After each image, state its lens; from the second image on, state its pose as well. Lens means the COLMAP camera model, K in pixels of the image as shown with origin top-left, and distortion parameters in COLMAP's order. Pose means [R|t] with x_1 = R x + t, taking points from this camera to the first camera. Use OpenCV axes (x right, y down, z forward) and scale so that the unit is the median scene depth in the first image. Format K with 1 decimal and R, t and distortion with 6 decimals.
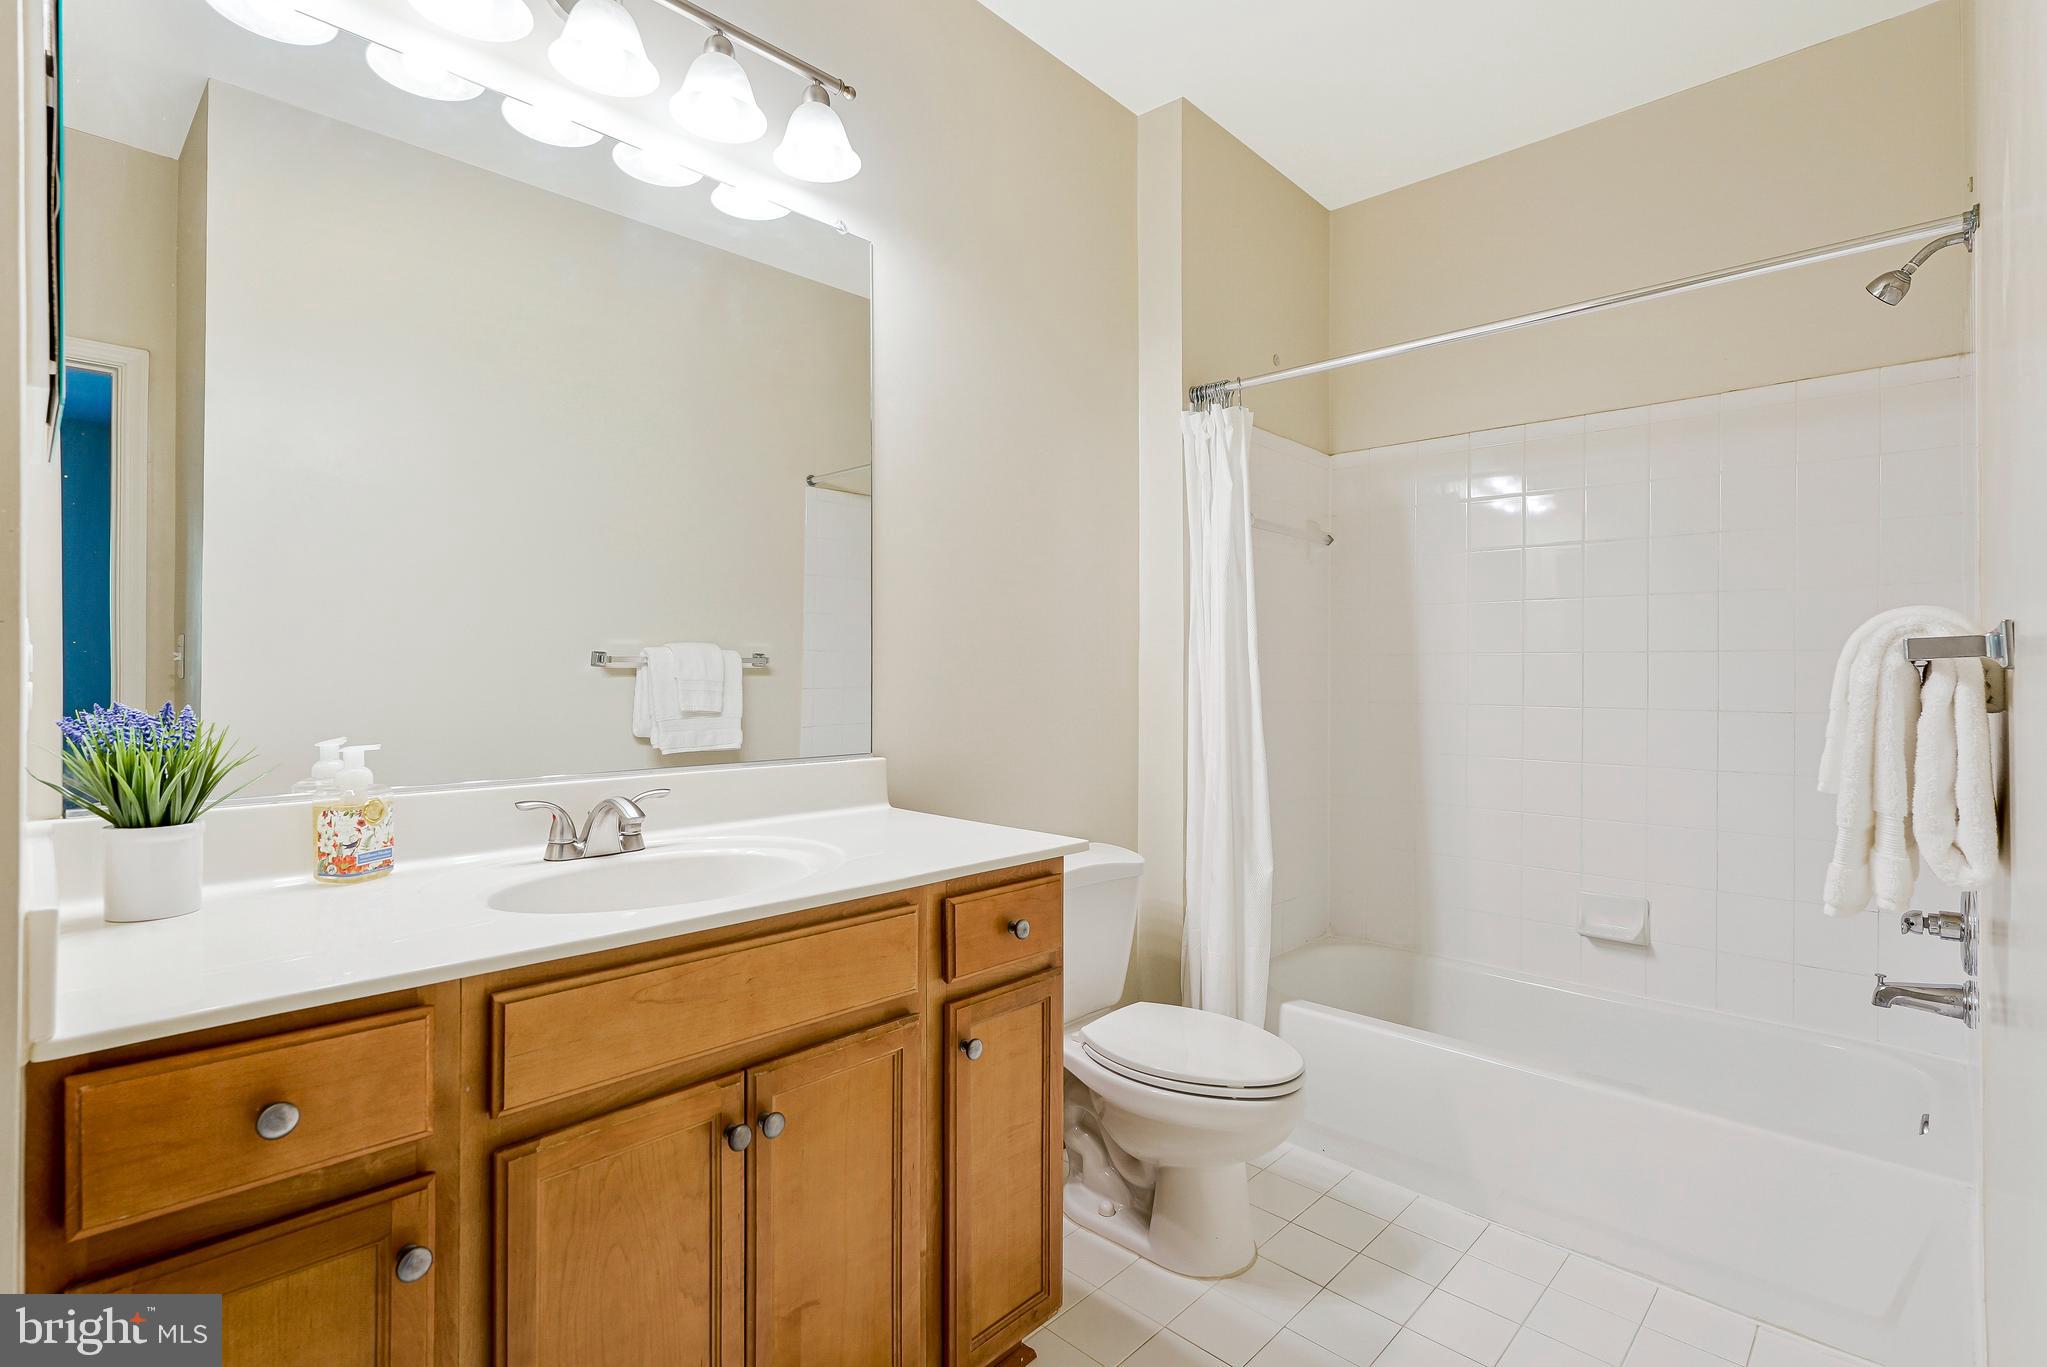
lens RADIAL K [[940.3, 0, 1016.4], [0, 940.3, 676.4], [0, 0, 1]] dist [-0.003766, 0.000795]
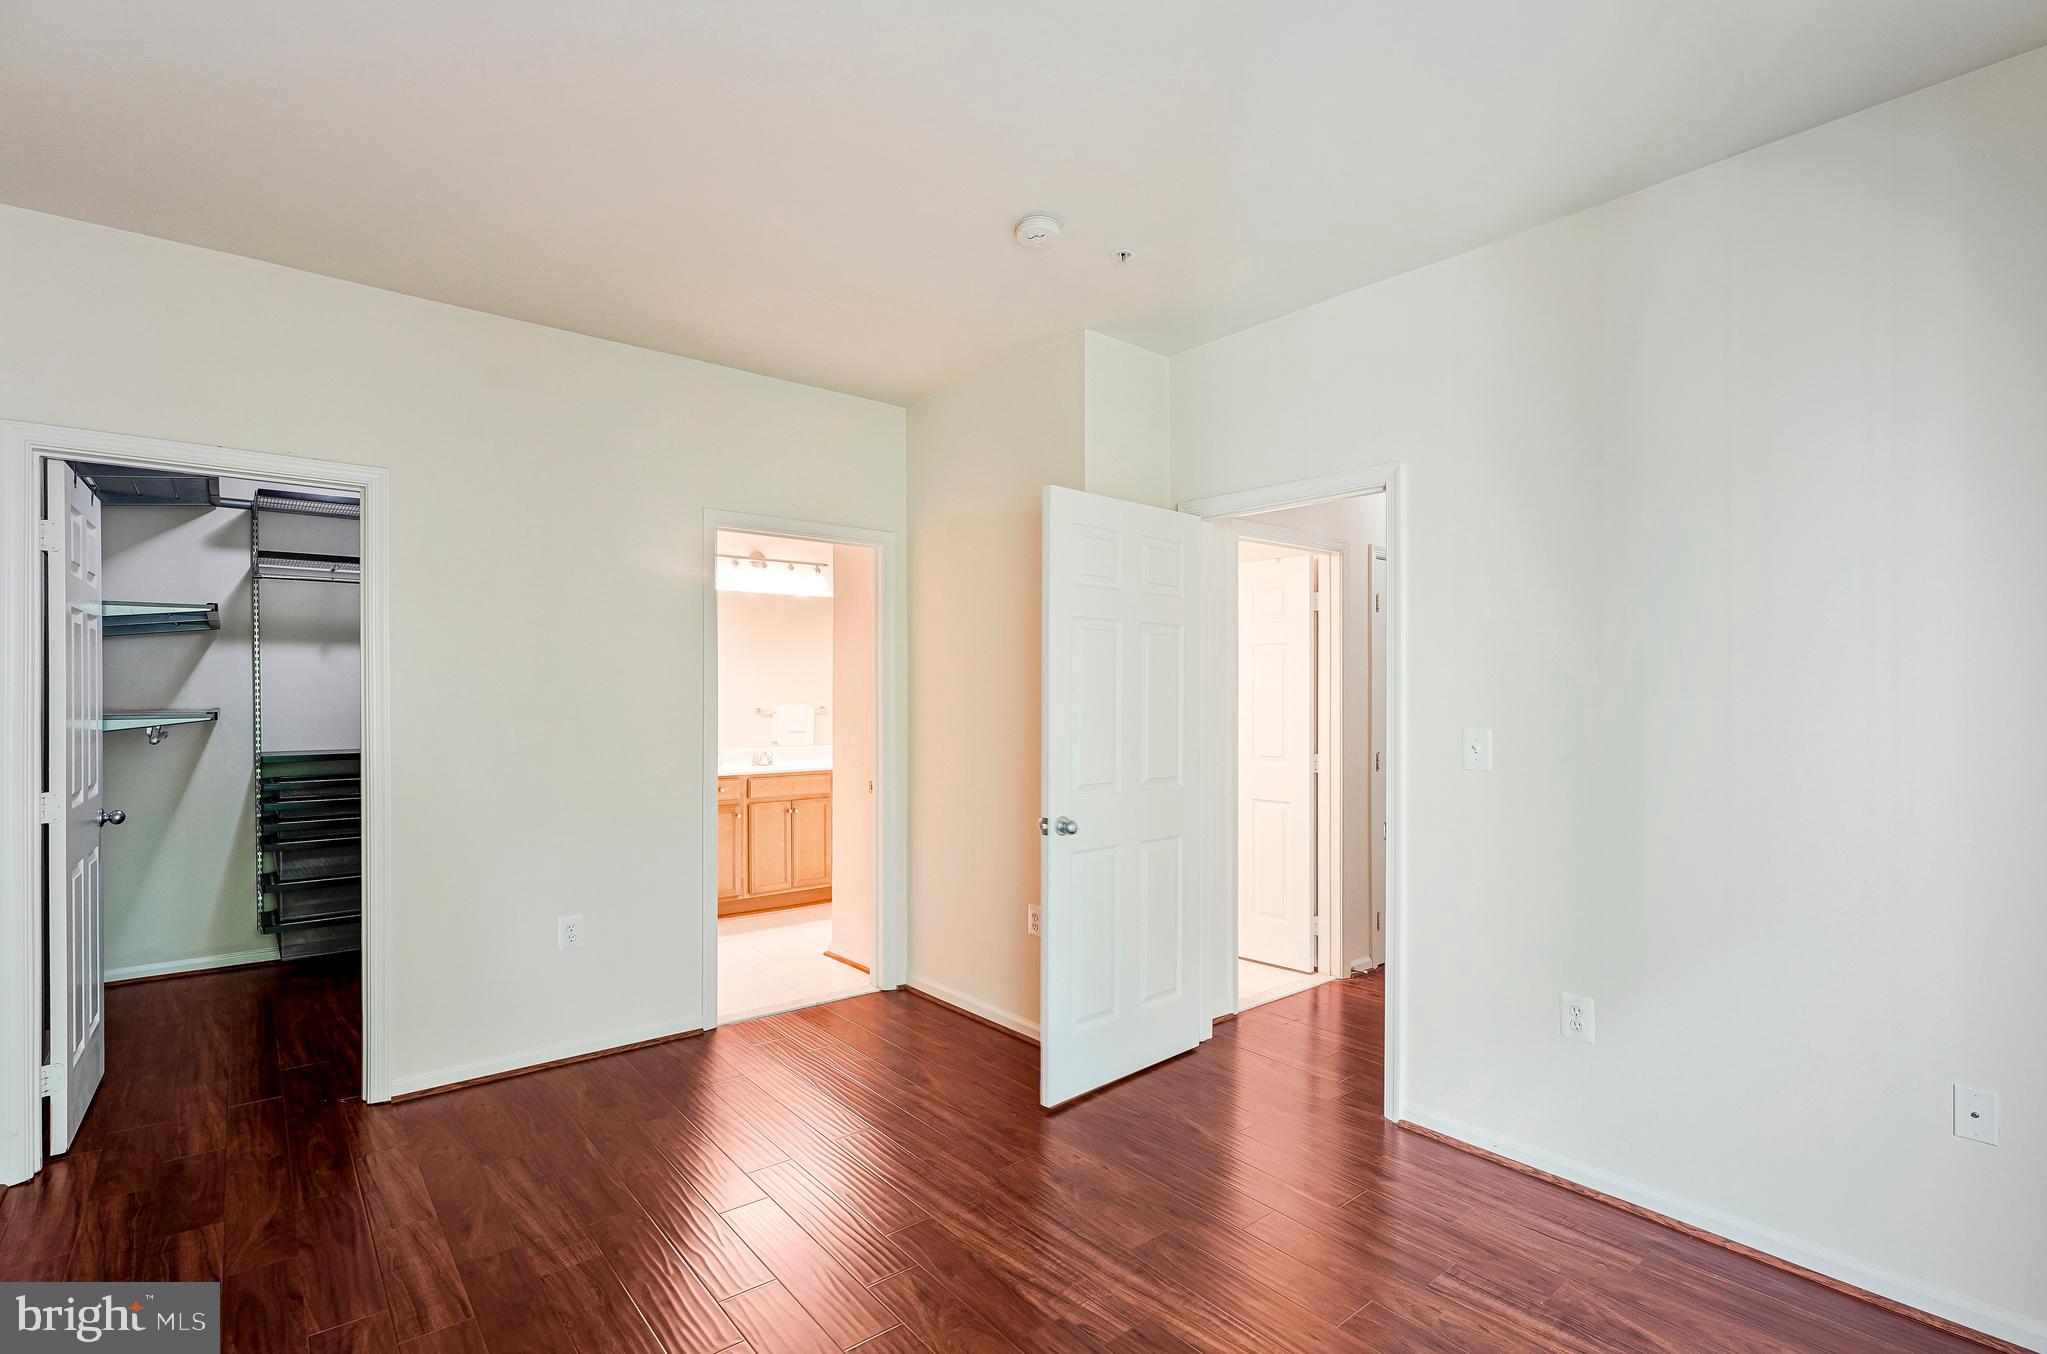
lens RADIAL K [[940.3, 0, 1037.0], [0, 940.3, 690.8], [0, 0, 1]] dist [-0.003766, 0.000795]
pose [[0.993663, -0.001120, -0.112392, 1.704228], [0.000784, 0.999995, -0.003032, -0.179999], [0.112395, 0.002925, 0.993659, -4.157571]]
